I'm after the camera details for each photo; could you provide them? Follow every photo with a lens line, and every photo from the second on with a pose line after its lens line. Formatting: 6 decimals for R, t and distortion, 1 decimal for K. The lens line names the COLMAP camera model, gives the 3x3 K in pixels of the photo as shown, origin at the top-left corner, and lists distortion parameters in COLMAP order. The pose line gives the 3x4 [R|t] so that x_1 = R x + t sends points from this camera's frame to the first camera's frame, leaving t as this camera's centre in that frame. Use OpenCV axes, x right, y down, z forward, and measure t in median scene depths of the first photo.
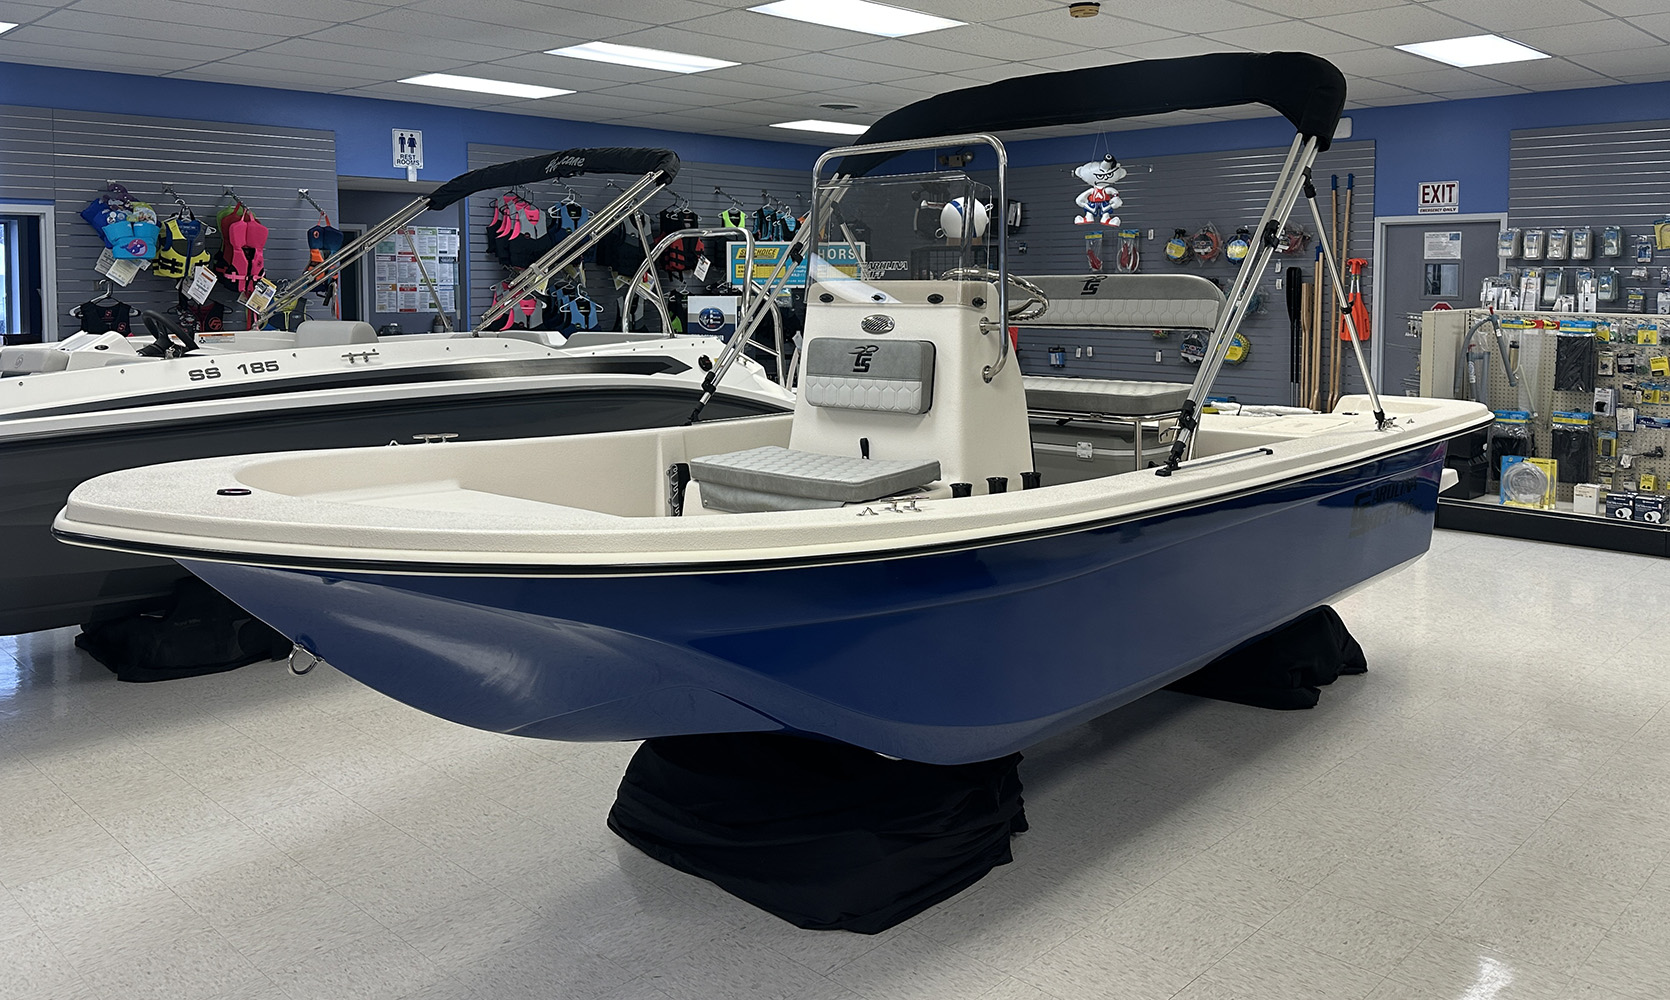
lens RADIAL K [[1327.9, 0, 779.3], [0, 1327.9, 340.1], [0, 0, 1]] dist [0.095926, -0.147066]
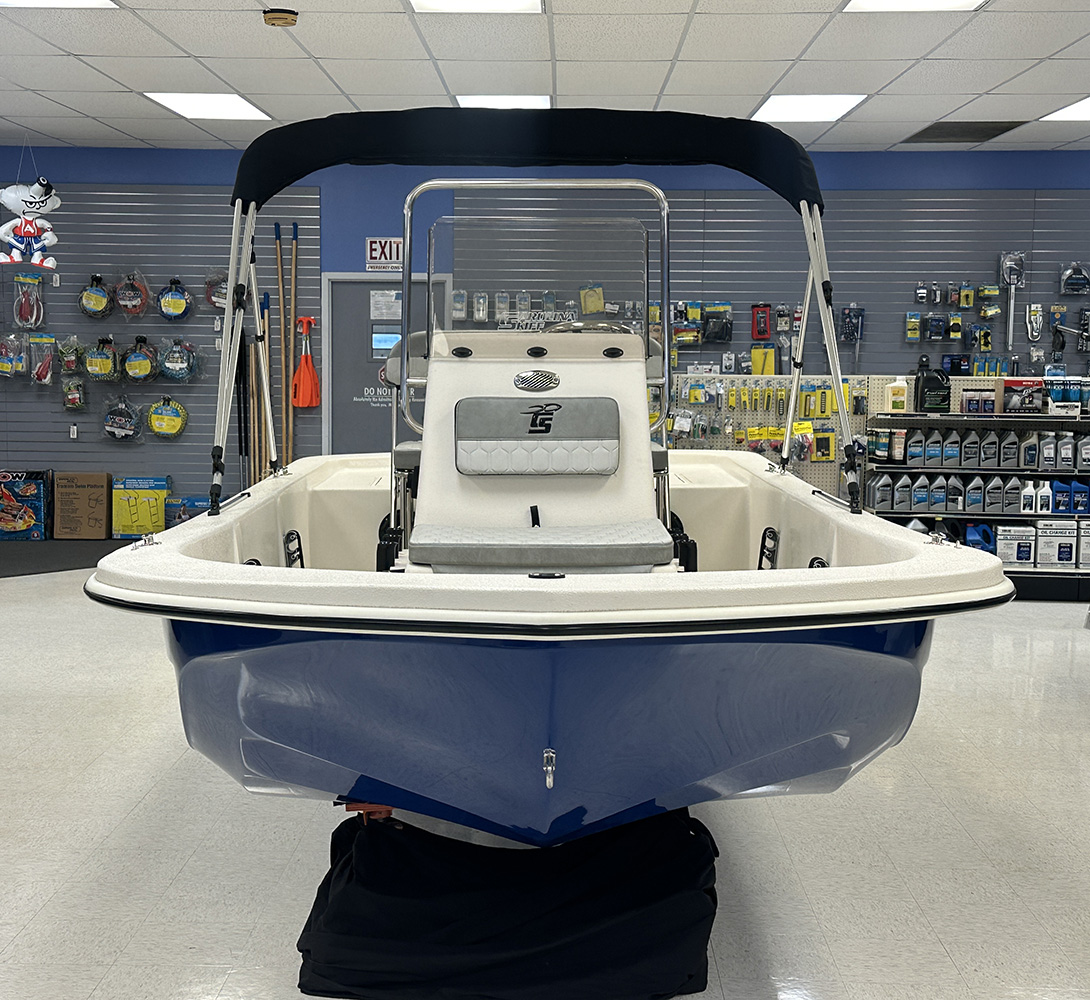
lens RADIAL K [[1697.6, 0, 545.0], [0, 1697.6, 500.0], [0, 0, 1]] dist [0.131975, 0.030814]
pose [[0.705901, -0.058589, 0.705883, -0.372091], [0.025319, 0.998023, 0.057517, 0.001399], [-0.707858, -0.022729, 0.705989, 0.083665]]
